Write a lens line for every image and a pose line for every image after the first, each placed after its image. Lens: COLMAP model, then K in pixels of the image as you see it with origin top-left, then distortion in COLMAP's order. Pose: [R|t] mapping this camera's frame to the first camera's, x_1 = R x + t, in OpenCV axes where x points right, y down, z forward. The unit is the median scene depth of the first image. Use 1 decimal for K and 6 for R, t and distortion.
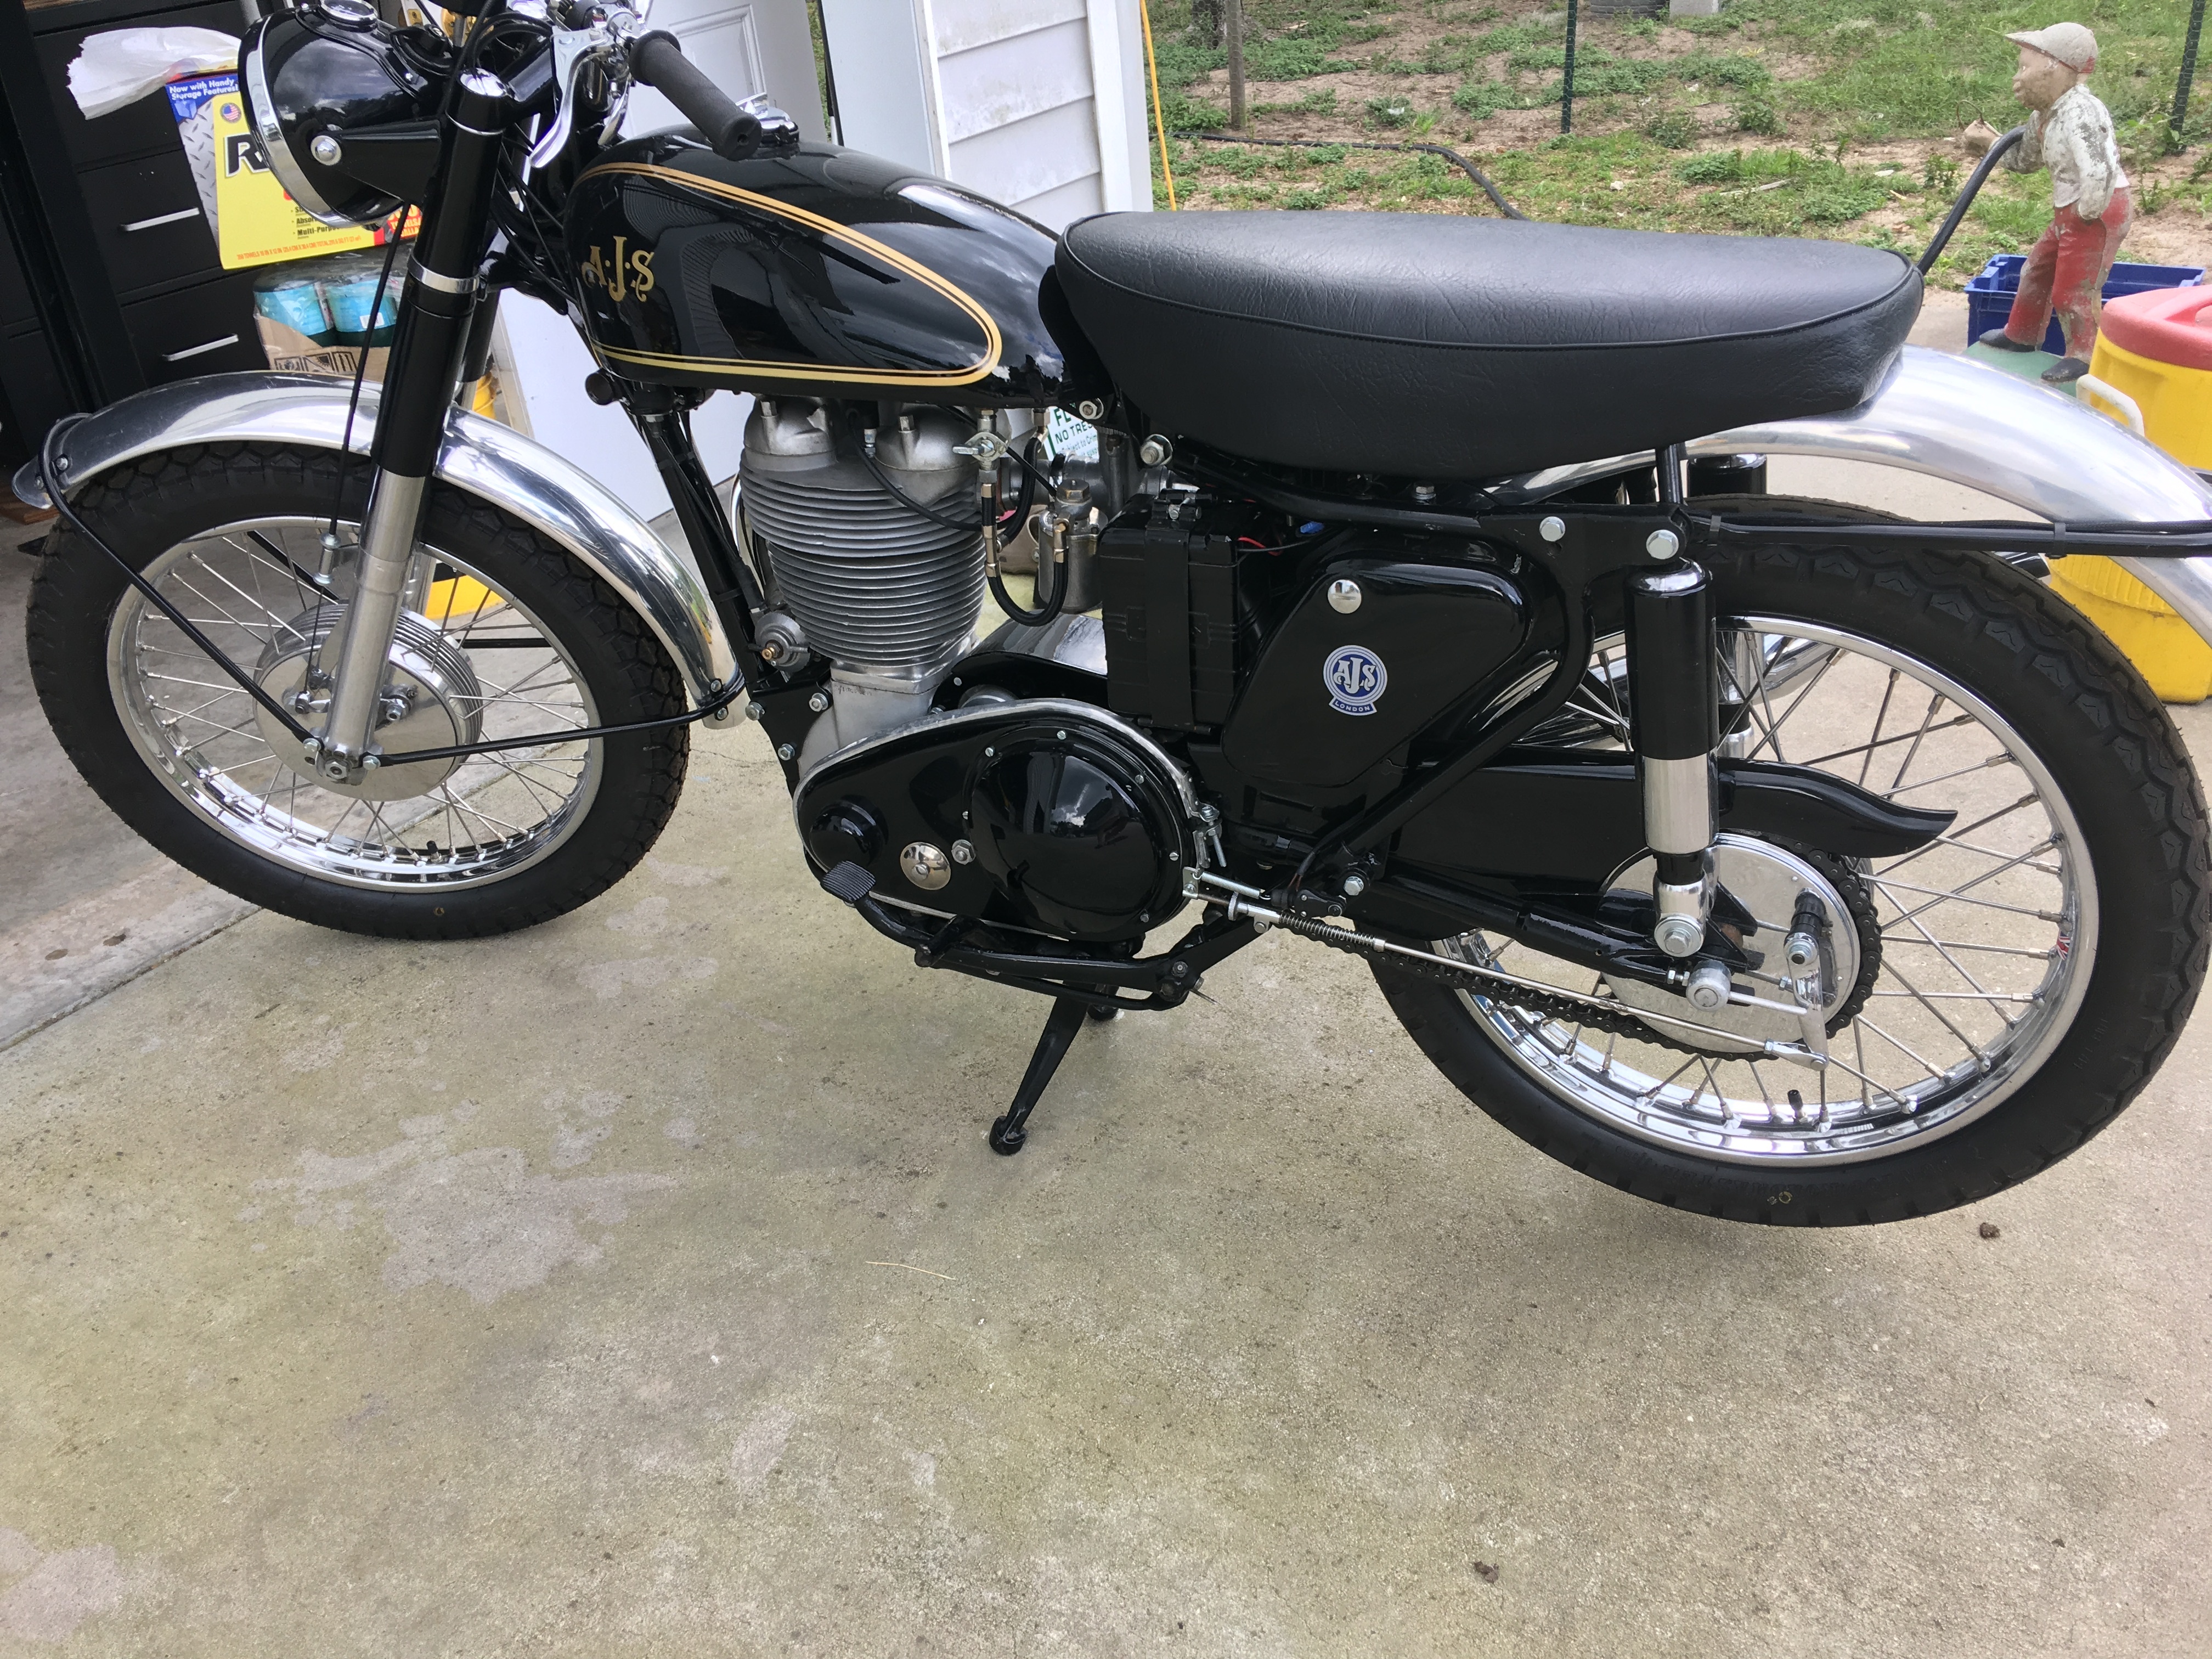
lens RADIAL K [[1856.9, 0, 1098.0], [0, 1856.9, 827.7], [0, 0, 1]] dist [0.121525, -0.201457]
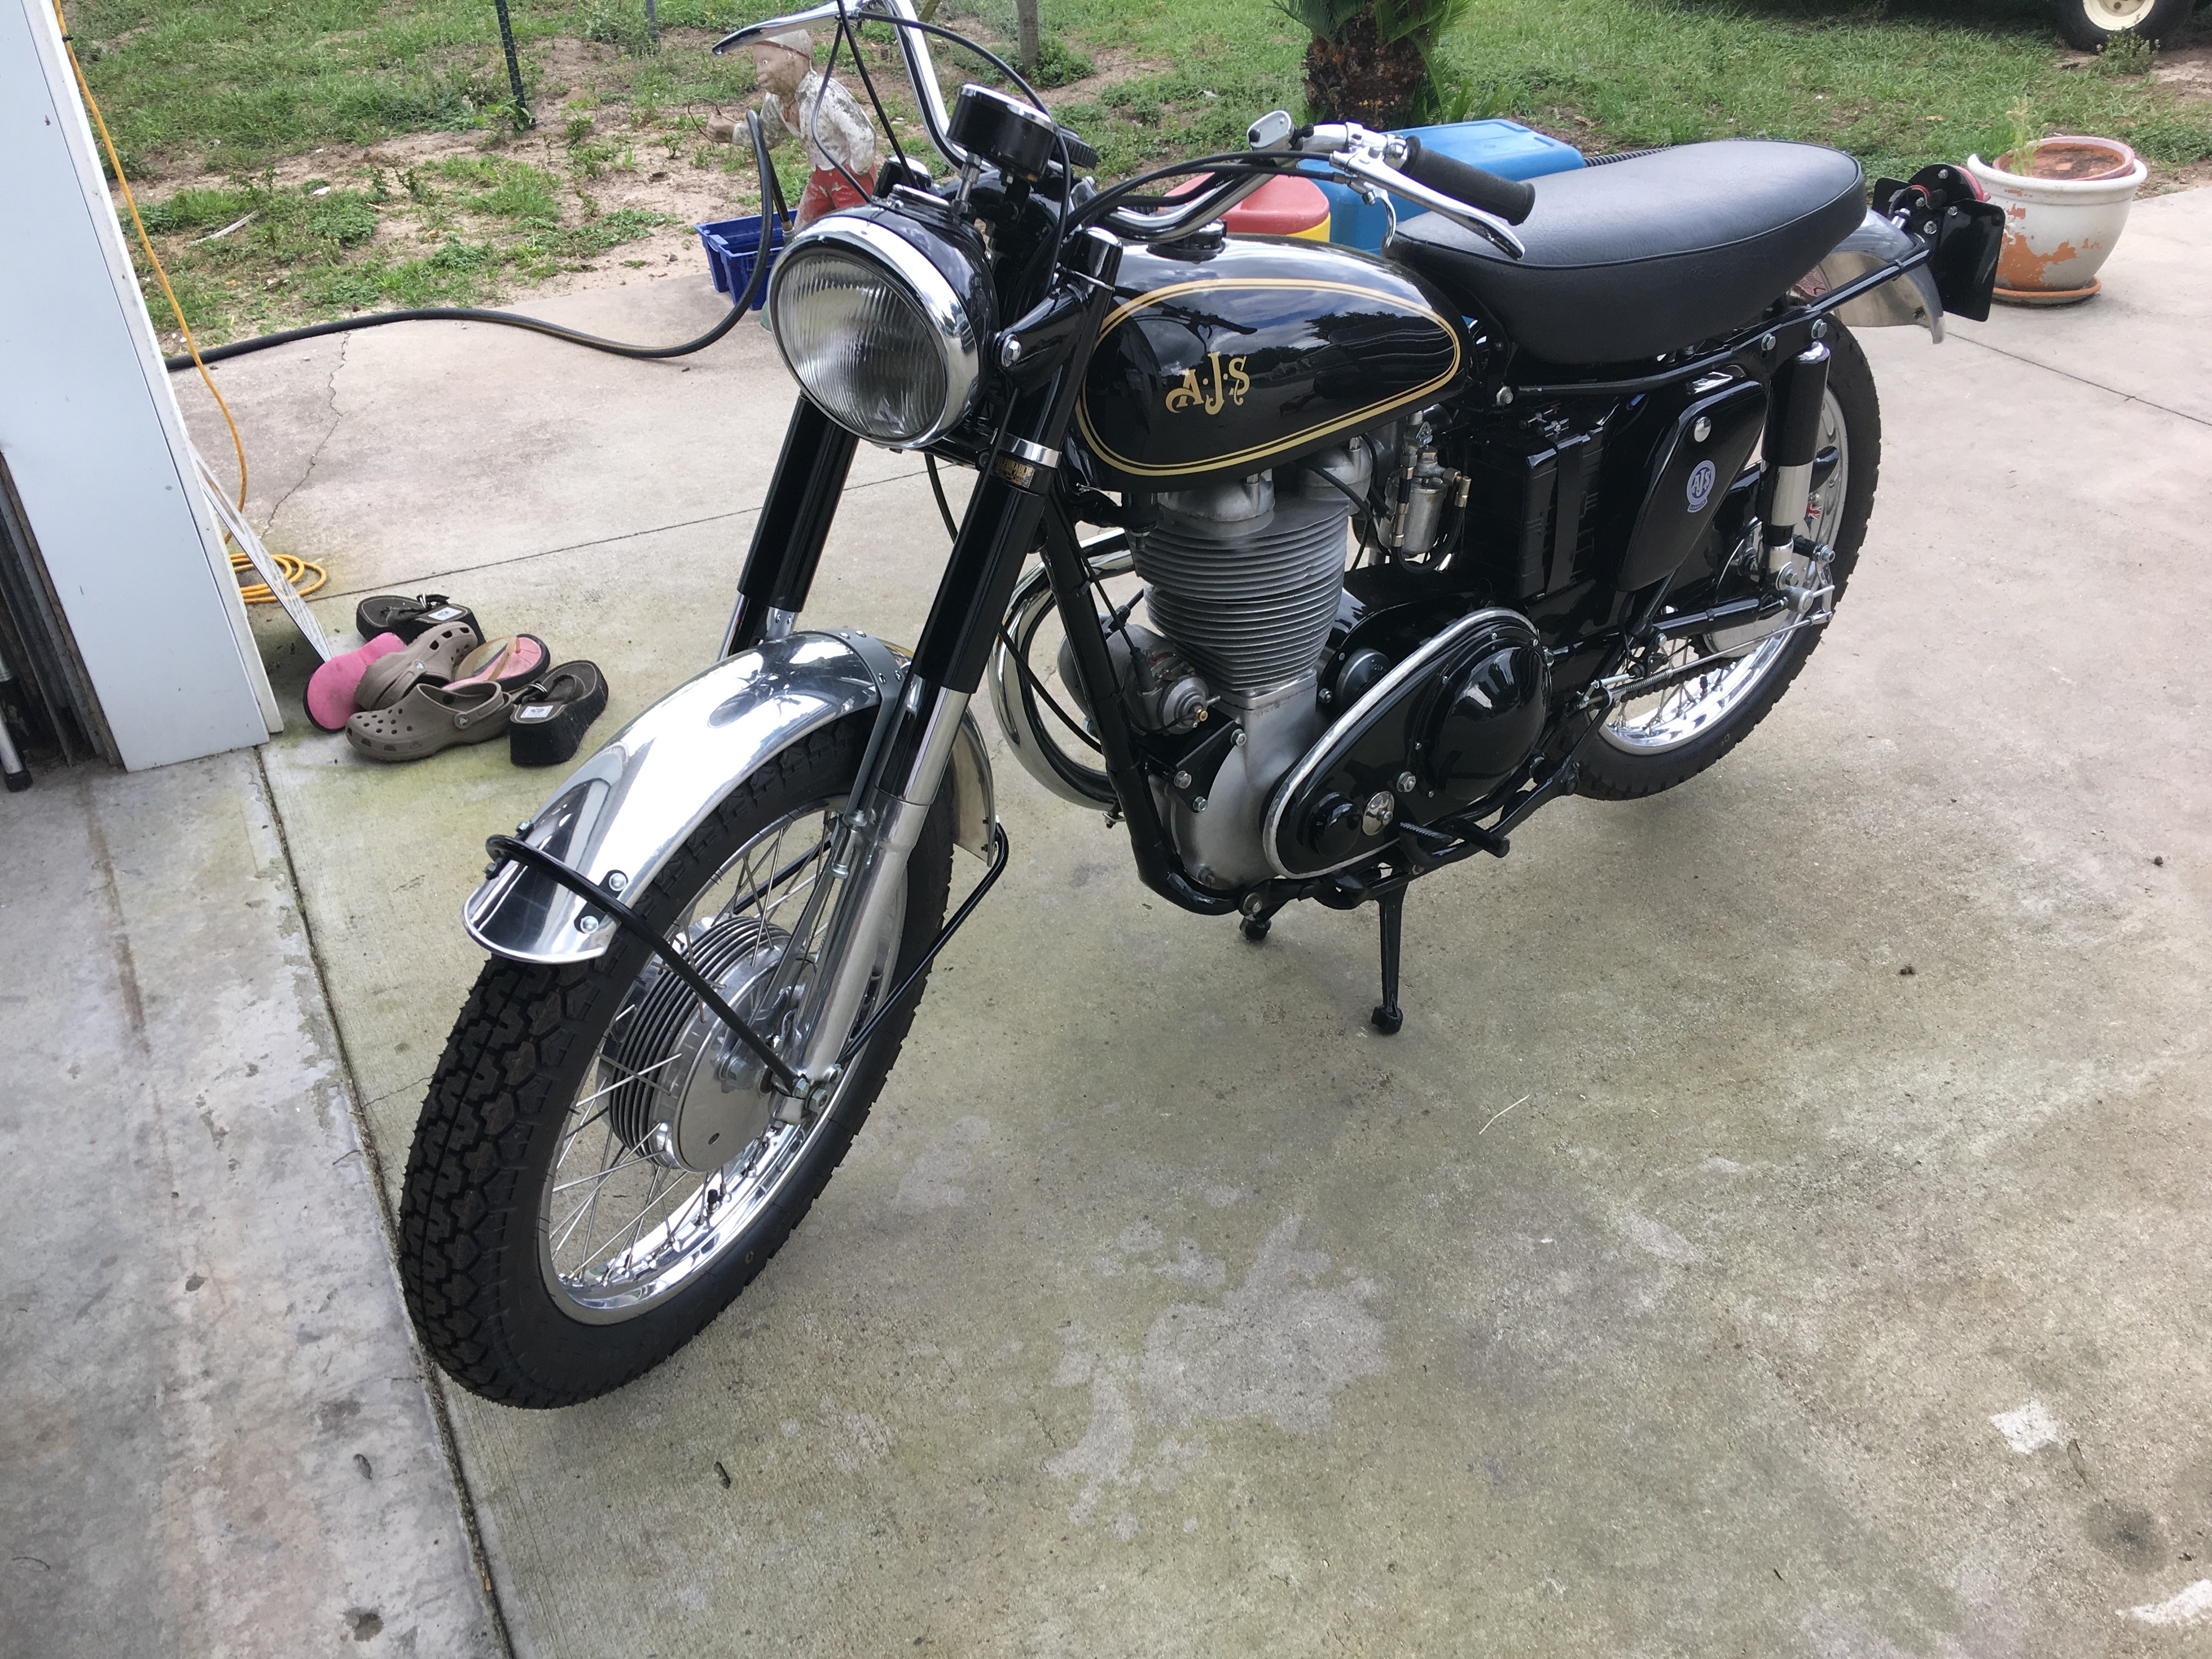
lens RADIAL K [[1856.9, 0, 1098.0], [0, 1856.9, 827.7], [0, 0, 1]] dist [0.121525, -0.201457]
pose [[0.477110, -0.438881, 0.761413, -1.108898], [0.438515, 0.869708, 0.226523, -0.324566], [-0.761624, 0.225815, 0.607402, 0.448419]]
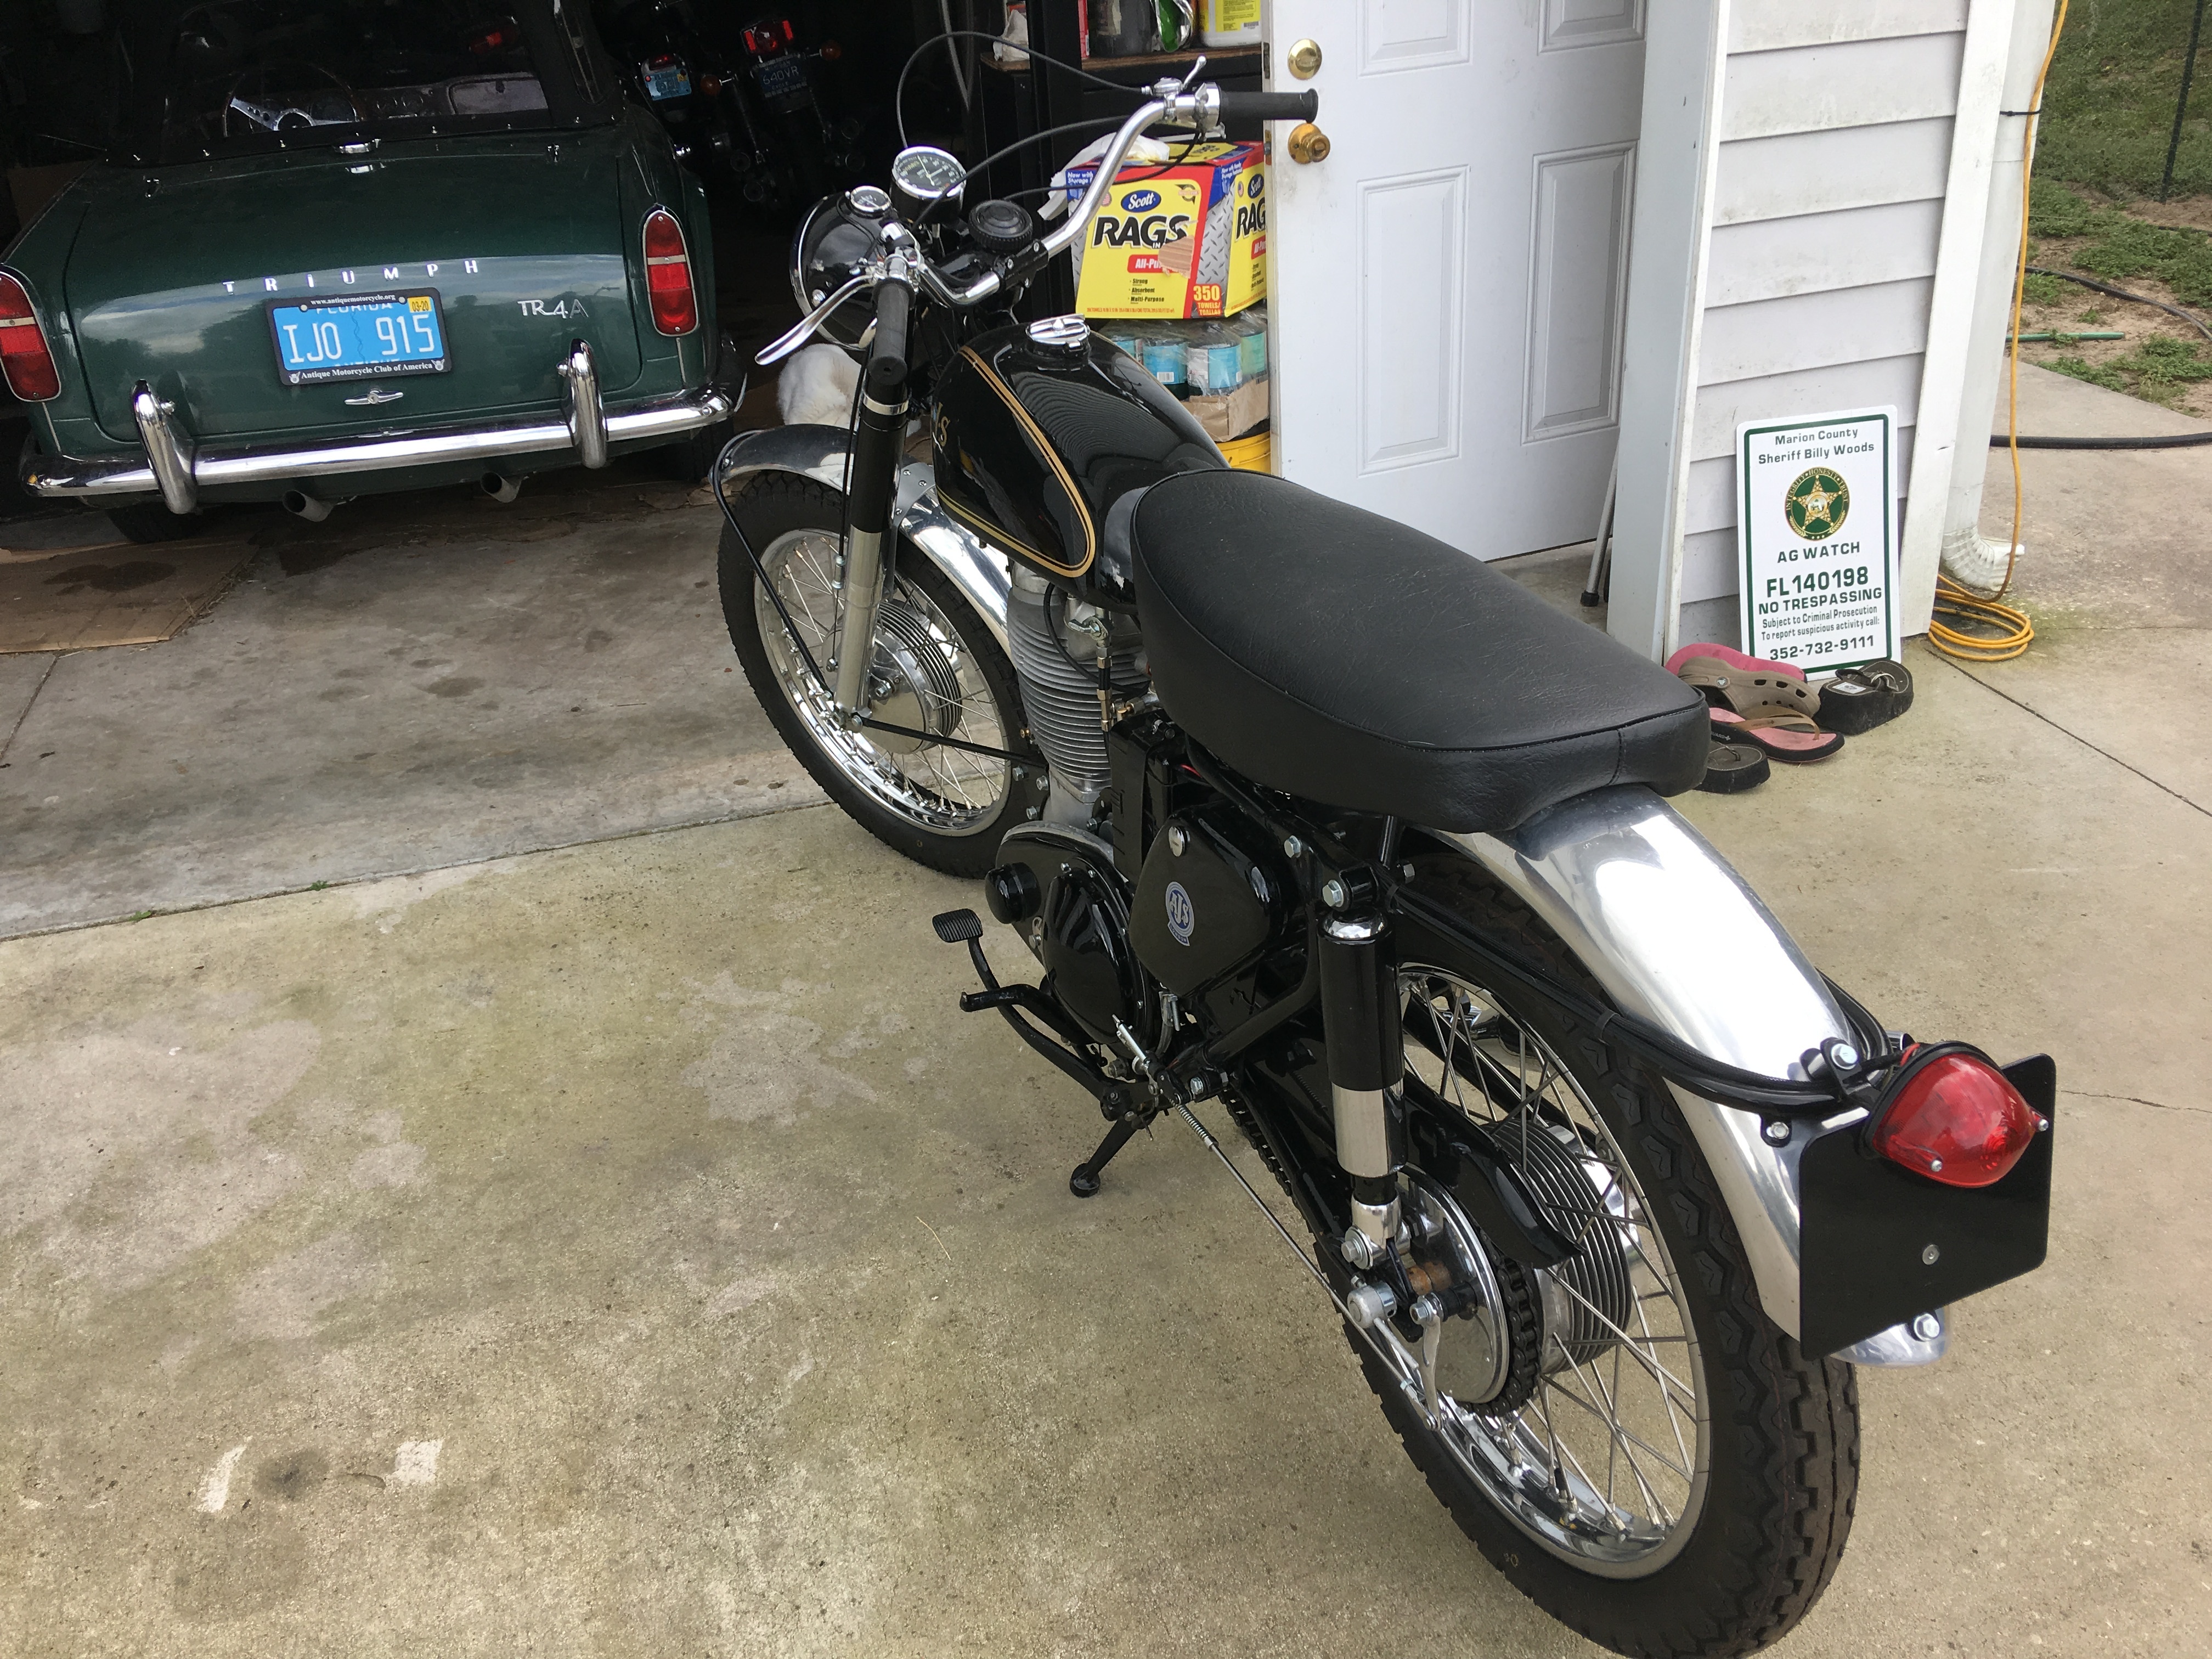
lens RADIAL K [[1868.3, 0, 1094.4], [0, 1868.3, 799.5], [0, 0, 1]] dist [0.127747, -0.226670]
pose [[0.758276, 0.323044, -0.566269, 0.622368], [-0.323485, 0.940567, 0.103403, -0.210284], [0.566017, 0.104772, 0.817709, 0.008511]]
